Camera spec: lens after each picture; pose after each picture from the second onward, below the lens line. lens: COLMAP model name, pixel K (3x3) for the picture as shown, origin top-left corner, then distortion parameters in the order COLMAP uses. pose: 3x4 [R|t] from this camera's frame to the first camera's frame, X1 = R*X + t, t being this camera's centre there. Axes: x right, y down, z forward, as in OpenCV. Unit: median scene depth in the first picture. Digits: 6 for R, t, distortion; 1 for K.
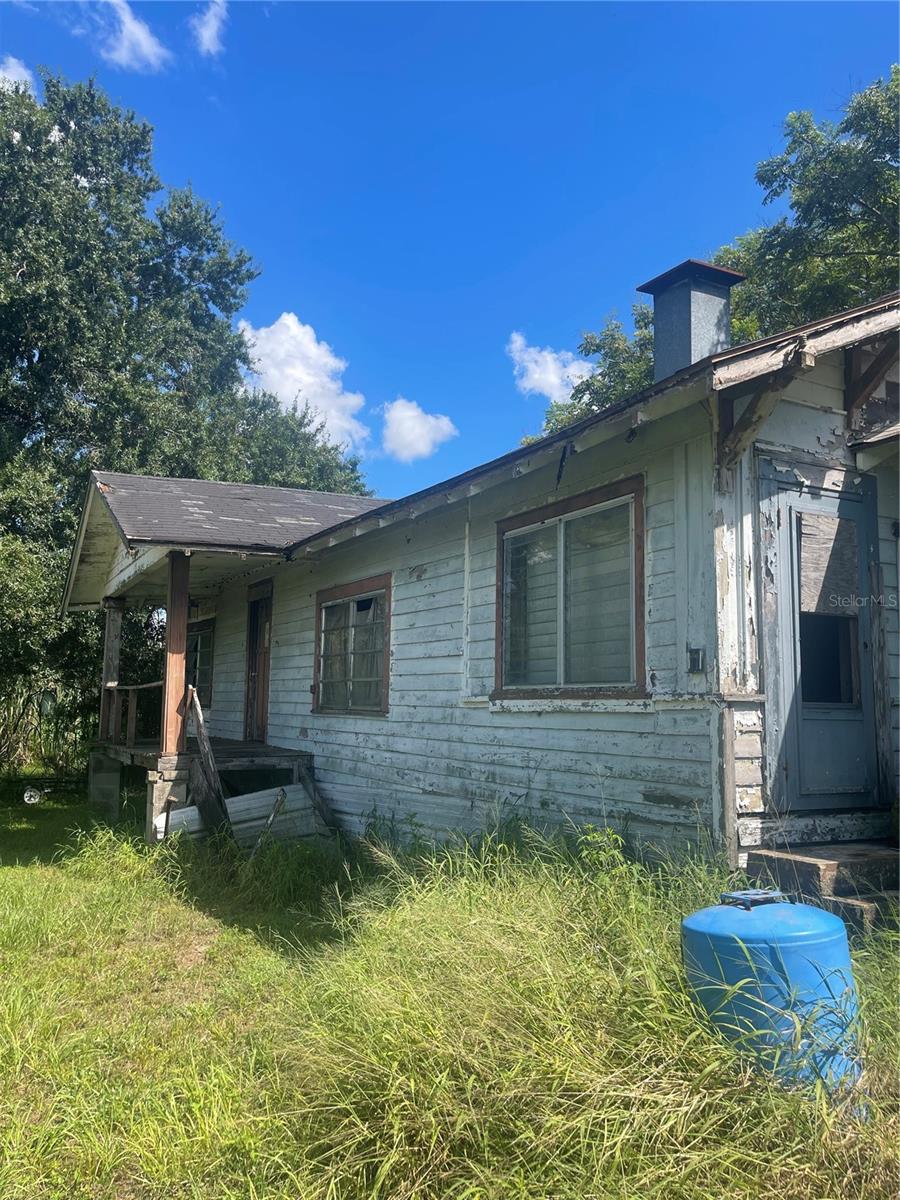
lens RADIAL K [[887.3, 0, 456.4], [0, 887.3, 604.6], [0, 0, 1]] dist [0.076603, -0.099063]
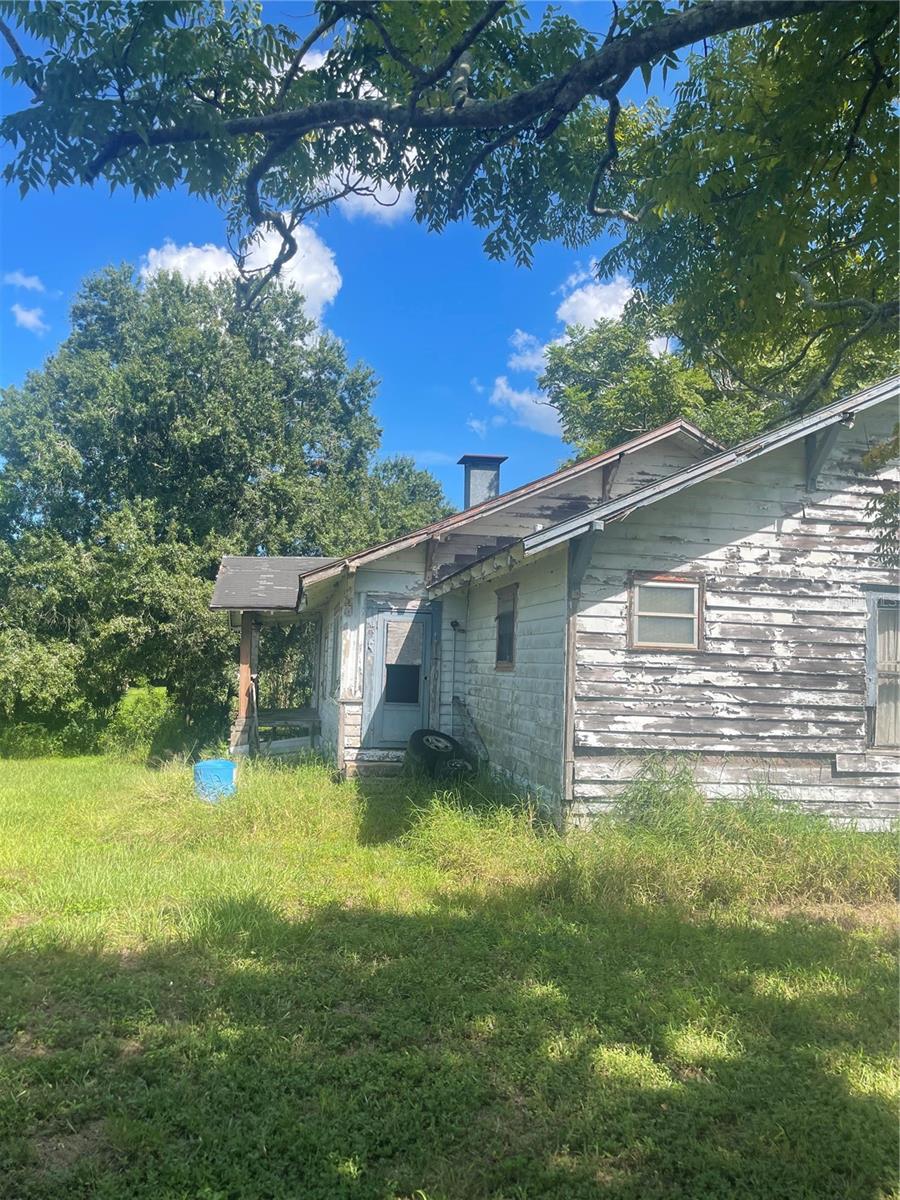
lens RADIAL K [[887.3, 0, 456.4], [0, 887.3, 604.6], [0, 0, 1]] dist [0.076603, -0.099063]
pose [[0.947001, -0.005091, -0.321189, 1.293311], [0.014388, 0.999543, 0.026581, -0.205509], [0.320907, -0.029793, 0.946642, -1.132532]]
